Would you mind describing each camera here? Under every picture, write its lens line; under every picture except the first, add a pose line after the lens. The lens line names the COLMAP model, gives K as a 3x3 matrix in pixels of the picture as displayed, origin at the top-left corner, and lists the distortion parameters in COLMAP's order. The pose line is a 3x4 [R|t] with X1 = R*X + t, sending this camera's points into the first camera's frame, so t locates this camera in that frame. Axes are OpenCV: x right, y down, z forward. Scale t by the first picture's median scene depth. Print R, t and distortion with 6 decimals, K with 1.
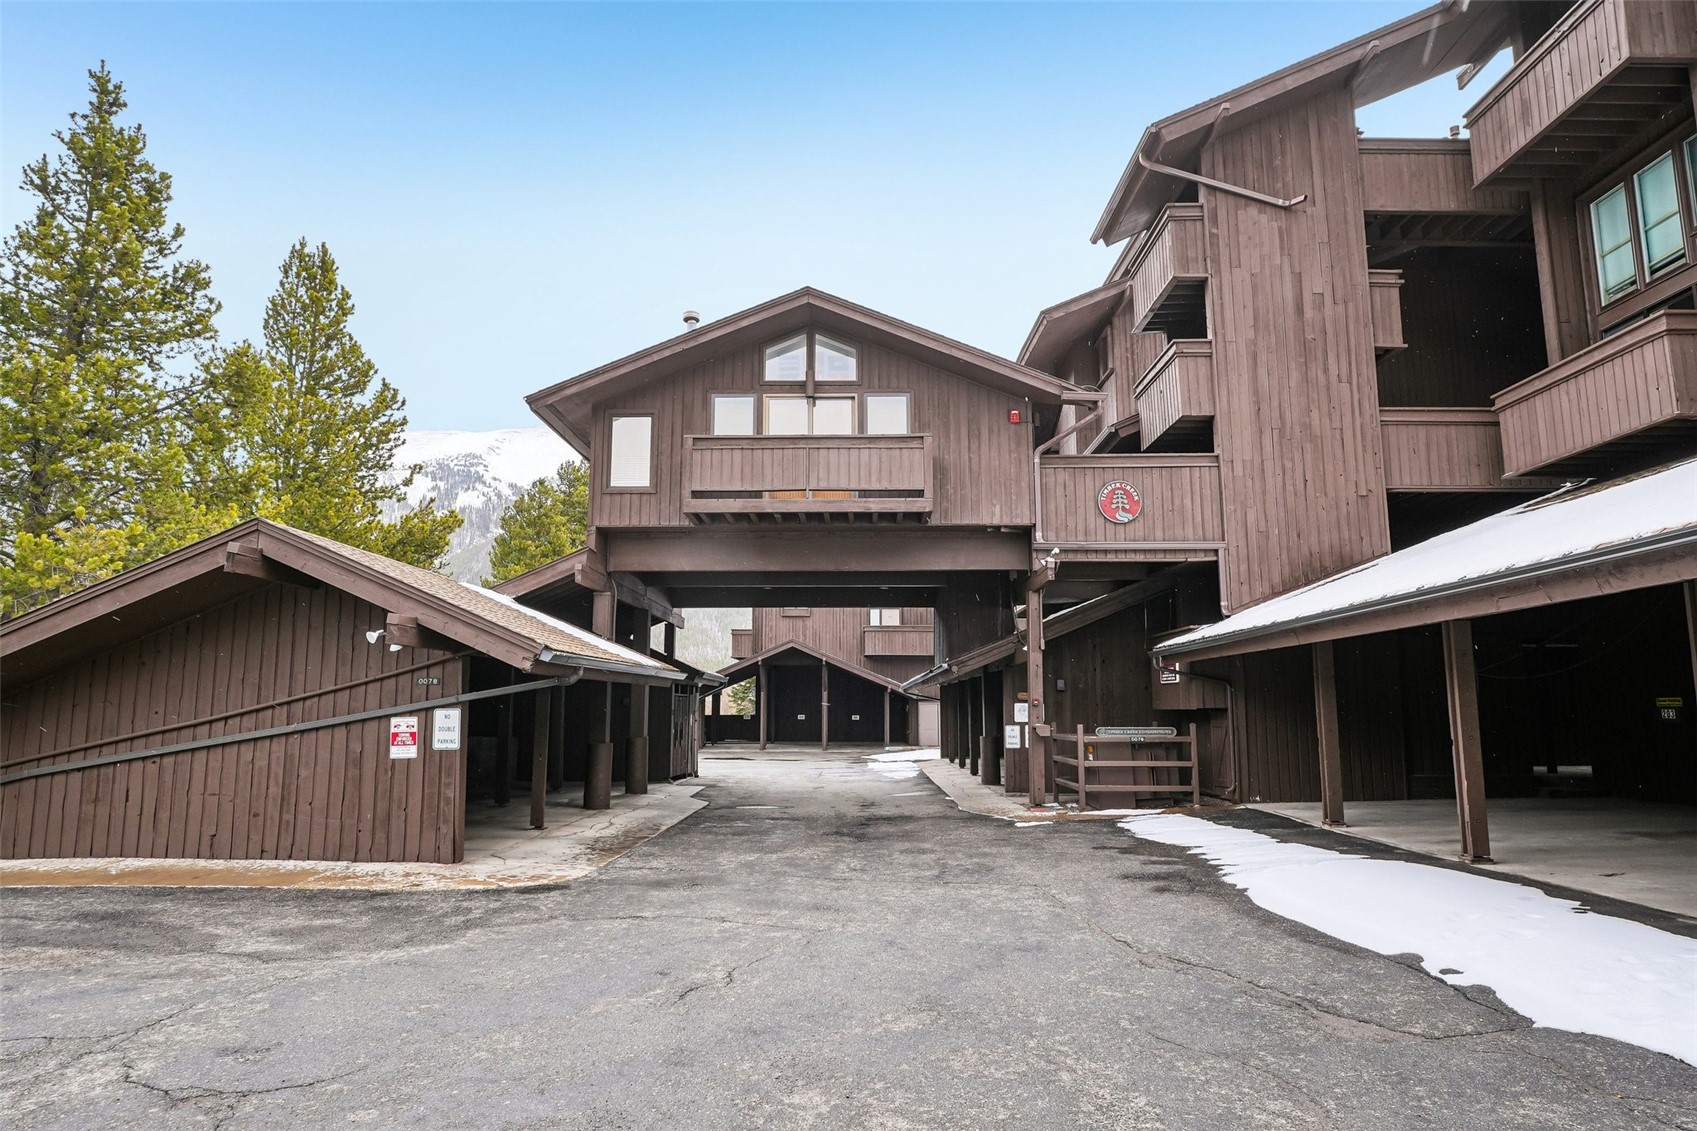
lens RADIAL K [[977.6, 0, 844.6], [0, 977.6, 571.9], [0, 0, 1]] dist [-0.011083, 0.007600]
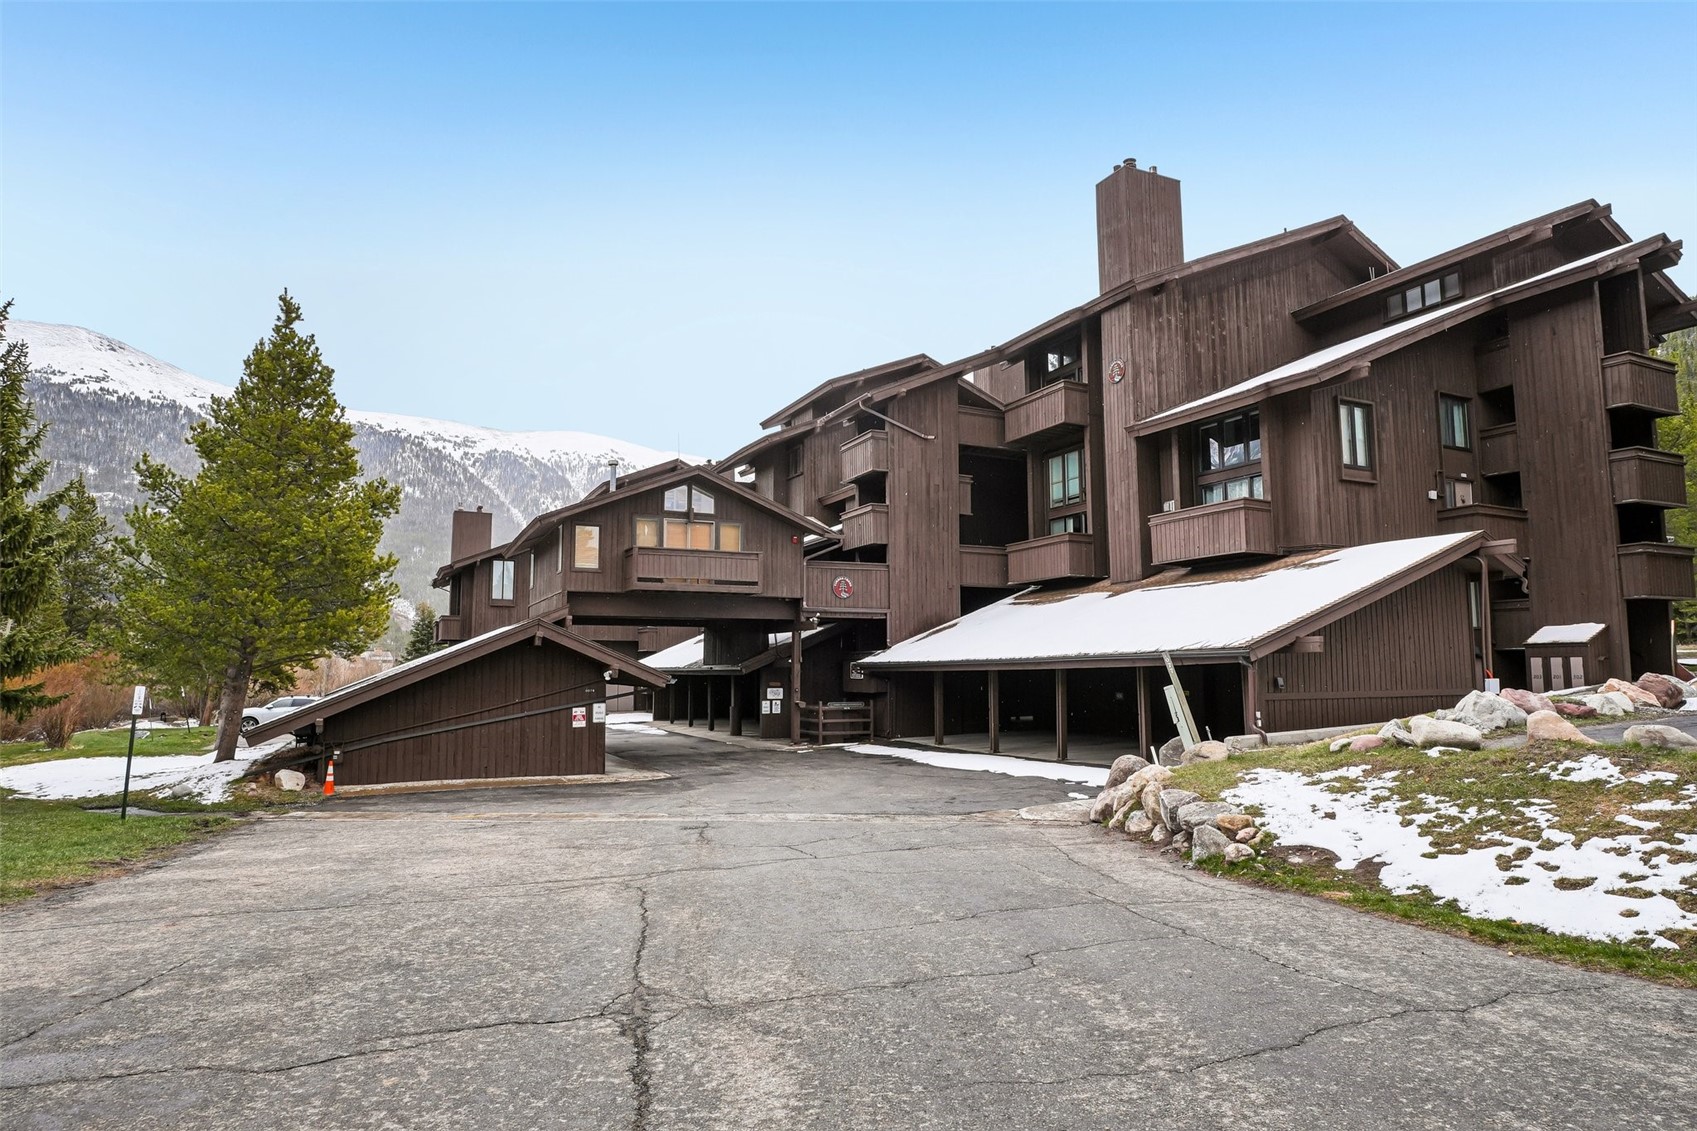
lens RADIAL K [[977.6, 0, 850.2], [0, 977.6, 567.7], [0, 0, 1]] dist [-0.011083, 0.007600]
pose [[0.898349, 0.042907, 0.437182, -0.558839], [-0.059353, 0.997948, 0.024017, -0.157978], [-0.435254, -0.047524, 0.899052, -0.755440]]
